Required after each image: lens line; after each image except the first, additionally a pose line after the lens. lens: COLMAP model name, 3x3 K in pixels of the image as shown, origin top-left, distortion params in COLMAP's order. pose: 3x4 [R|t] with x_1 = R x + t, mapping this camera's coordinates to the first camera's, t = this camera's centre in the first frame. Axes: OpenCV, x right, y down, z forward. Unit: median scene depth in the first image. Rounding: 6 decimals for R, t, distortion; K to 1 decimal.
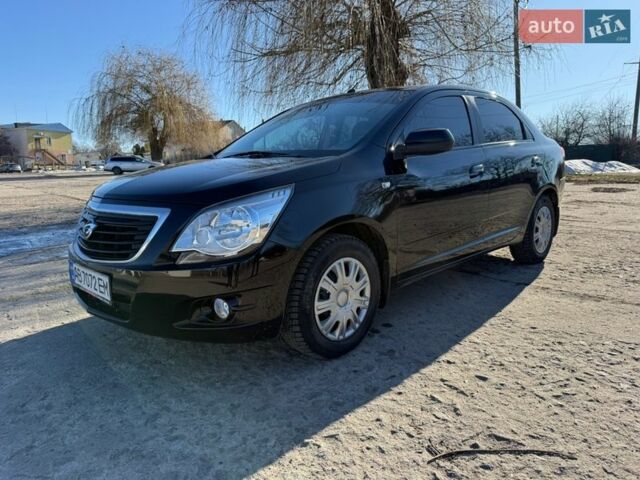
lens RADIAL K [[458.2, 0, 319.6], [0, 458.2, 238.4], [0, 0, 1]] dist [0.022826, -0.032033]
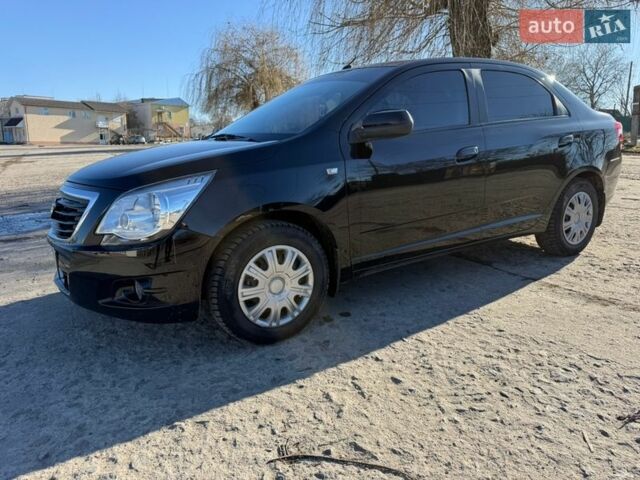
lens RADIAL K [[458.2, 0, 321.7], [0, 458.2, 236.0], [0, 0, 1]] dist [0.022826, -0.032033]
pose [[0.975658, 0.044212, -0.214797, 0.356090], [-0.032144, 0.997719, 0.059356, -0.039156], [0.216931, -0.051007, 0.974853, 0.057875]]
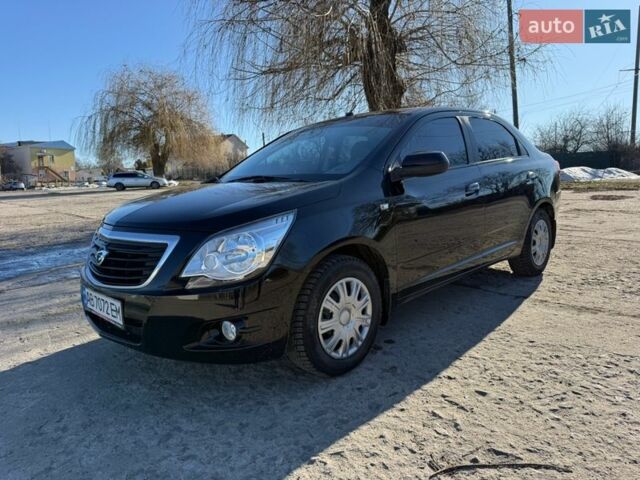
lens RADIAL K [[458.2, 0, 319.0], [0, 458.2, 235.3], [0, 0, 1]] dist [0.022826, -0.032033]
pose [[0.999797, -0.019474, -0.005174, 0.000068], [0.019308, 0.999350, -0.030447, -0.023998], [0.005764, 0.030341, 0.999523, -0.041892]]
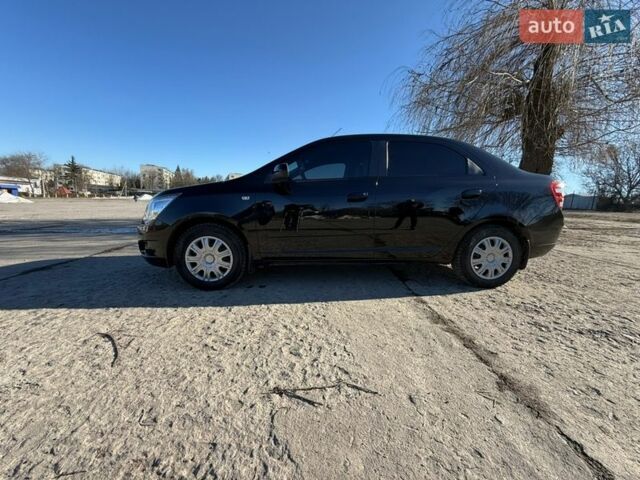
lens RADIAL K [[256.9, 0, 317.7], [0, 256.9, 241.1], [0, 0, 1]] dist [-0.002844, 0.000909]
pose [[0.745887, 0.138571, -0.651498, 1.027114], [-0.146015, 0.988345, 0.043048, -0.044882], [0.649871, 0.063019, 0.757428, 0.506689]]
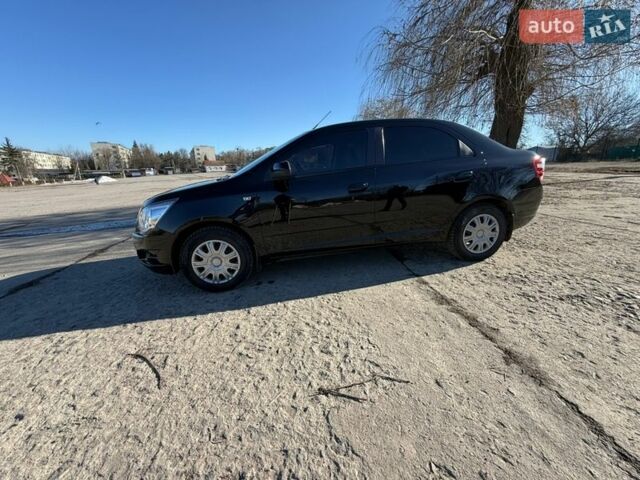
lens RADIAL K [[256.9, 0, 318.1], [0, 256.9, 241.0], [0, 0, 1]] dist [-0.002844, 0.000909]
pose [[0.809718, 0.143312, -0.569051, 0.947503], [-0.066014, 0.985811, 0.154336, -0.134412], [0.583094, -0.087403, 0.807689, 0.422273]]
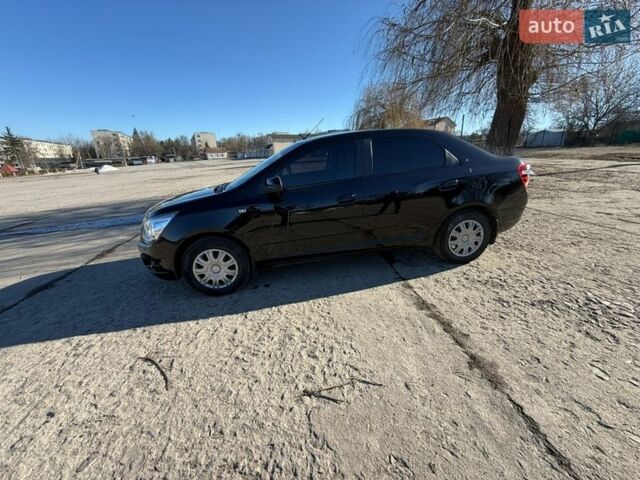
lens RADIAL K [[256.9, 0, 318.2], [0, 256.9, 241.4], [0, 0, 1]] dist [-0.002844, 0.000909]
pose [[0.803868, 0.167684, -0.570682, 1.013663], [-0.056673, 0.976667, 0.207145, -0.237031], [0.592101, -0.134175, 0.794615, 0.403985]]
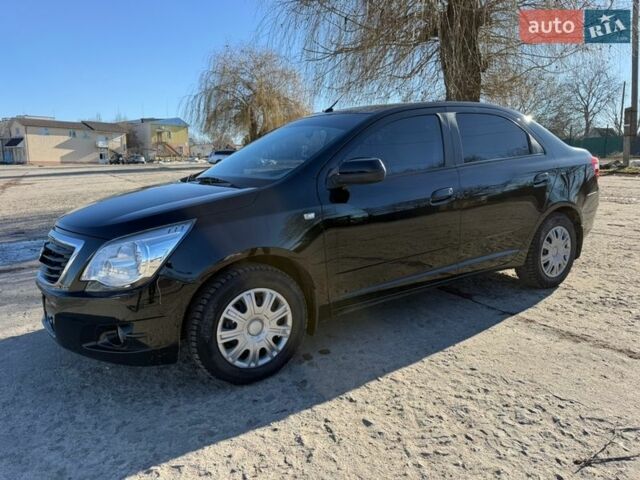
lens RADIAL K [[458.2, 0, 320.9], [0, 458.2, 238.1], [0, 0, 1]] dist [0.022826, -0.032033]
pose [[0.975900, 0.033892, -0.215571, 0.411965], [-0.028989, 0.999245, 0.025864, -0.101052], [0.216285, -0.018991, 0.976146, 0.028099]]
